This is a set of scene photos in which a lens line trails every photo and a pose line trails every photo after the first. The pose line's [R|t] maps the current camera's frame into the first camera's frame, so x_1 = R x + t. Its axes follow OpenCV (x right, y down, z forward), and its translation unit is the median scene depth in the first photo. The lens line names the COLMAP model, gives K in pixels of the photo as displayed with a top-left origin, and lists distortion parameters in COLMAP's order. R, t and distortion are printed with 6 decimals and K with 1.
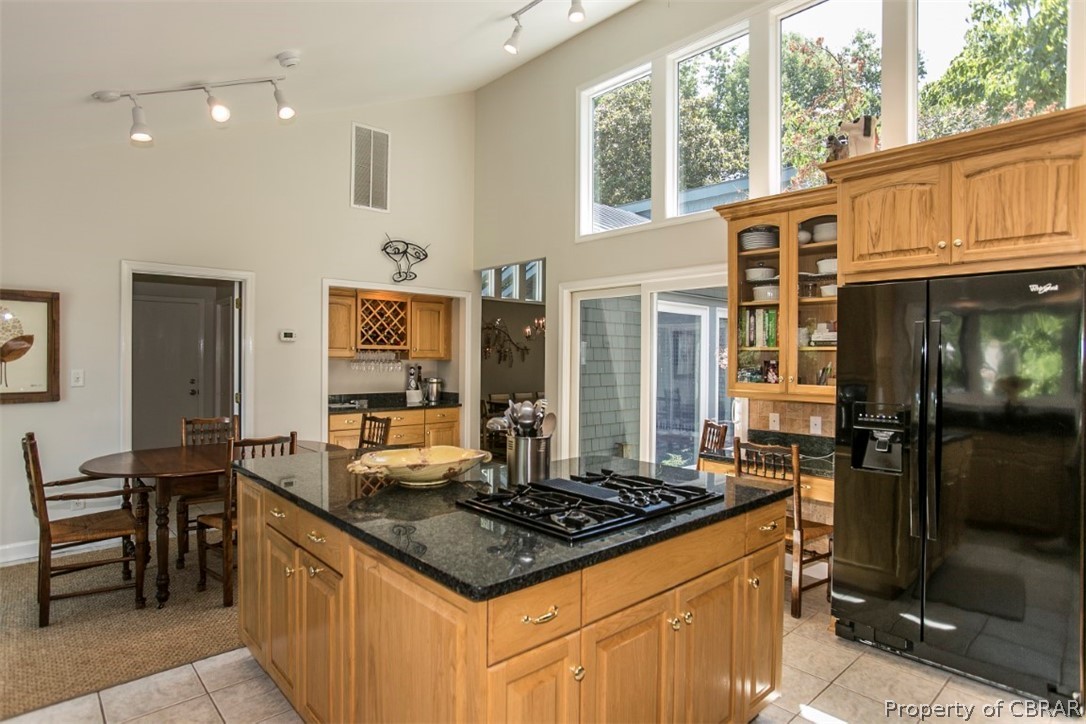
lens RADIAL K [[572.8, 0, 543.0], [0, 572.8, 362.0], [0, 0, 1]] dist [-0.041584, 0.040163]
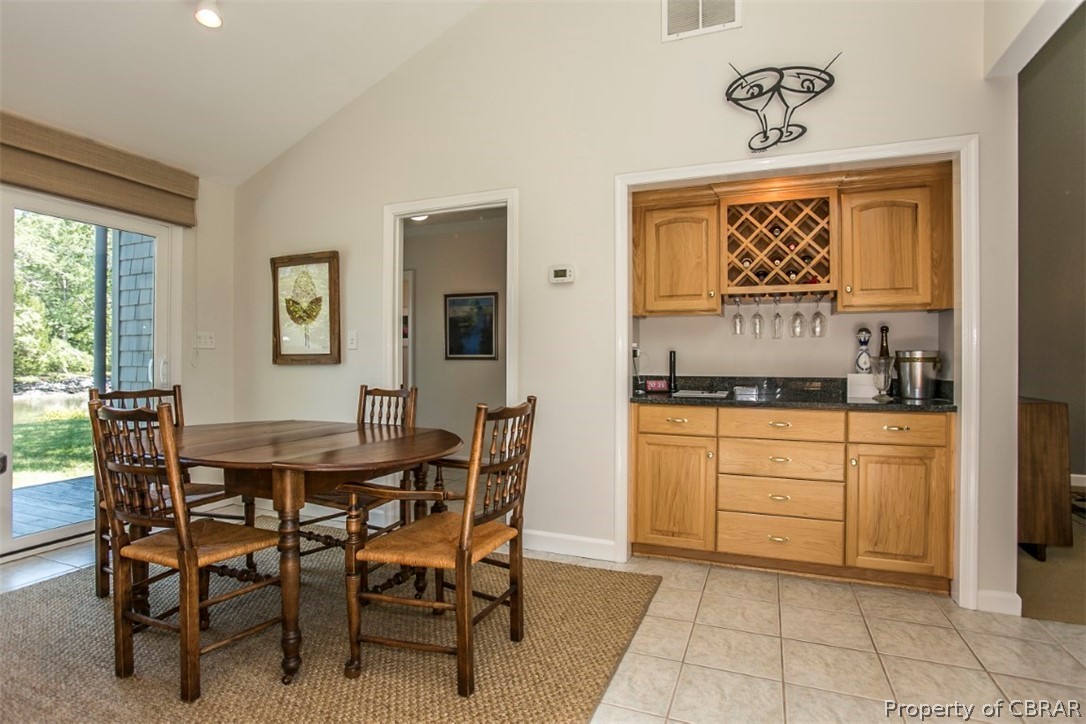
lens RADIAL K [[553.4, 0, 543.0], [0, 553.4, 362.0], [0, 0, 1]] dist [-0.051222, 0.000432]
pose [[0.440370, -0.006270, -0.897795, 0.087946], [-0.001020, 0.999971, -0.007484, 0.048432], [0.897816, 0.004212, 0.440351, 0.603132]]
